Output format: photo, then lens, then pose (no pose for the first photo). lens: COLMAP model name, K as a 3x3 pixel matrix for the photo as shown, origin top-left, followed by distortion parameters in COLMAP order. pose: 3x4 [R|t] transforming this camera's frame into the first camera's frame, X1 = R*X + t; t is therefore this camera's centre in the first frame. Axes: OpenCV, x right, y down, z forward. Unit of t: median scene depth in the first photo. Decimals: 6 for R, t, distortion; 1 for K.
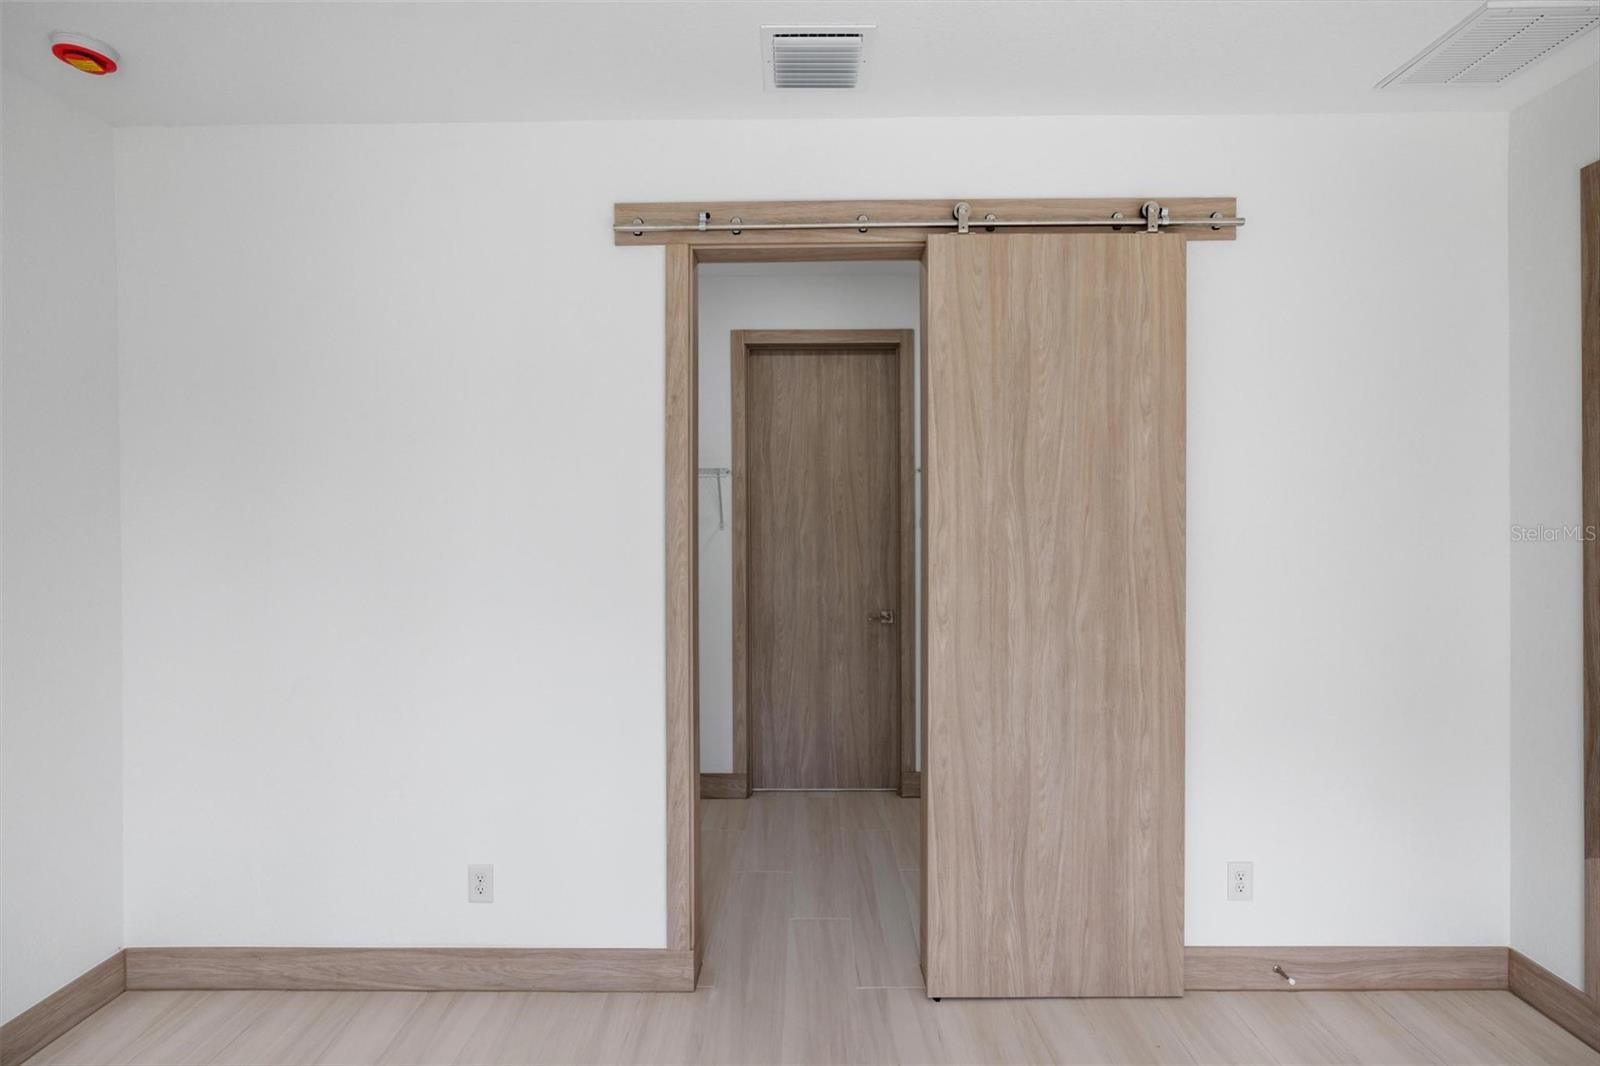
lens RADIAL K [[1194.7, 0, 799.7], [0, 1194.7, 526.2], [0, 0, 1]] dist [-0.044929, 0.021225]
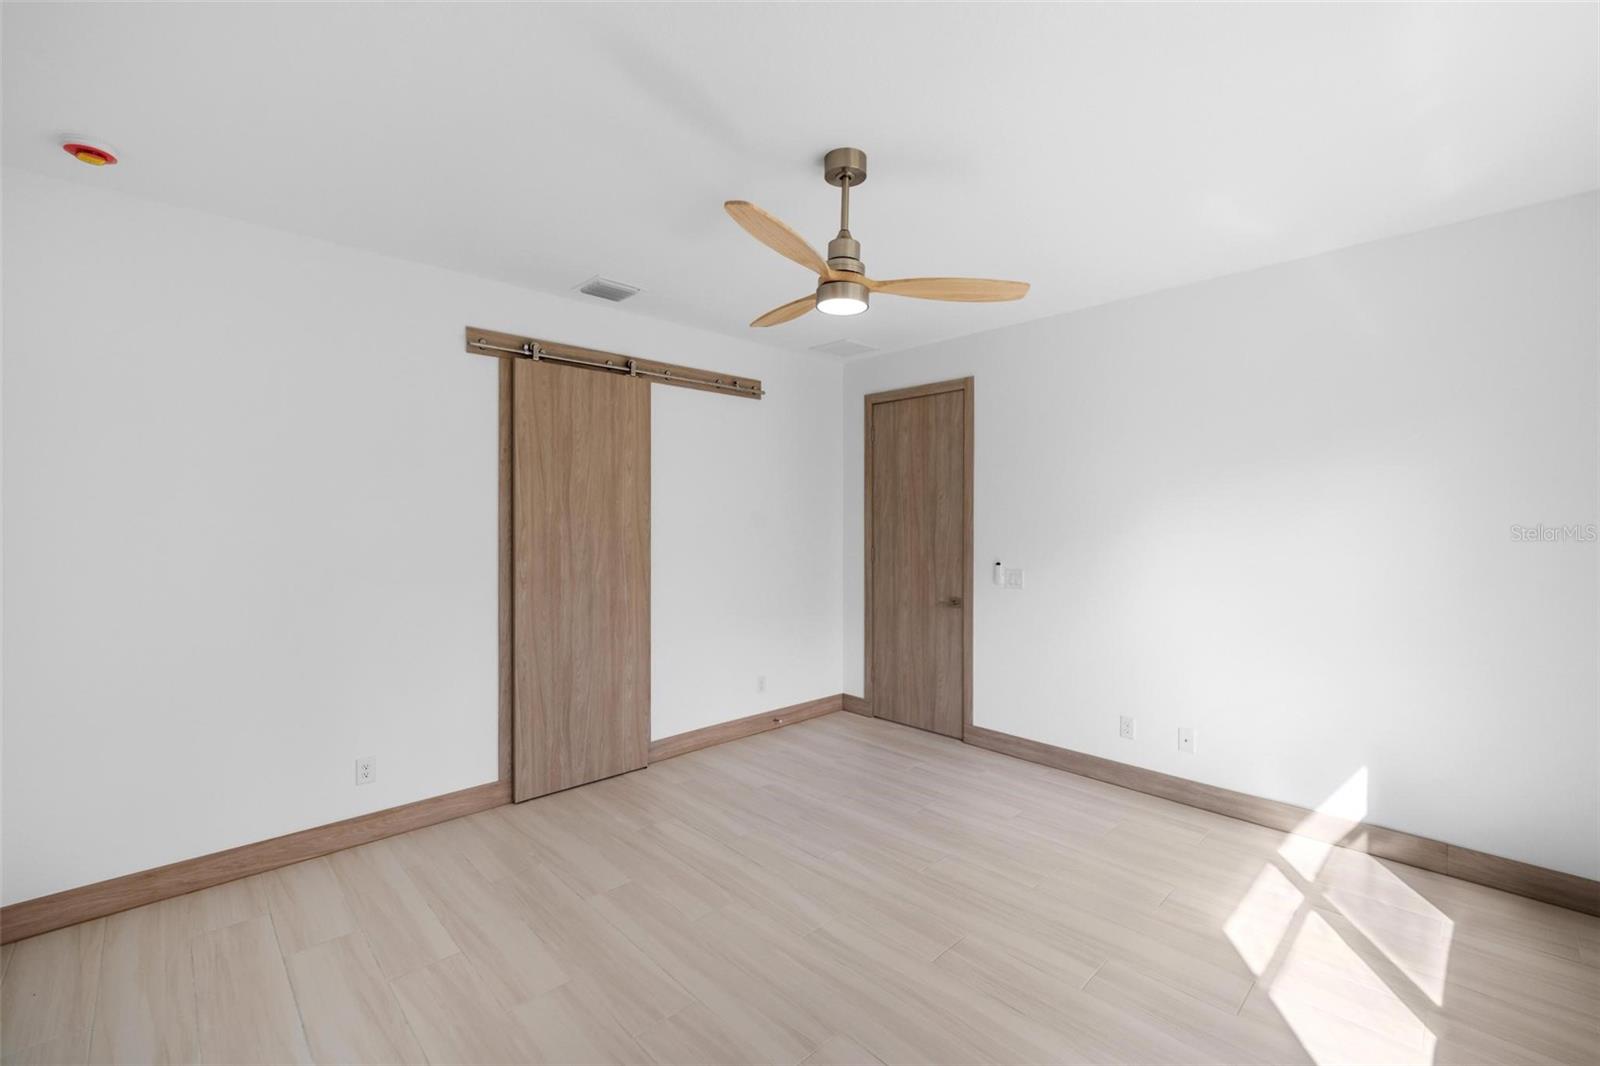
lens RADIAL K [[689.4, 0, 801.6], [0, 689.4, 532.8], [0, 0, 1]] dist [-0.014513, -0.000590]
pose [[0.702496, -0.006568, 0.711658, -0.309070], [0.003114, 0.999976, 0.006156, 0.002550], [-0.711681, -0.002108, 0.702500, 0.013407]]
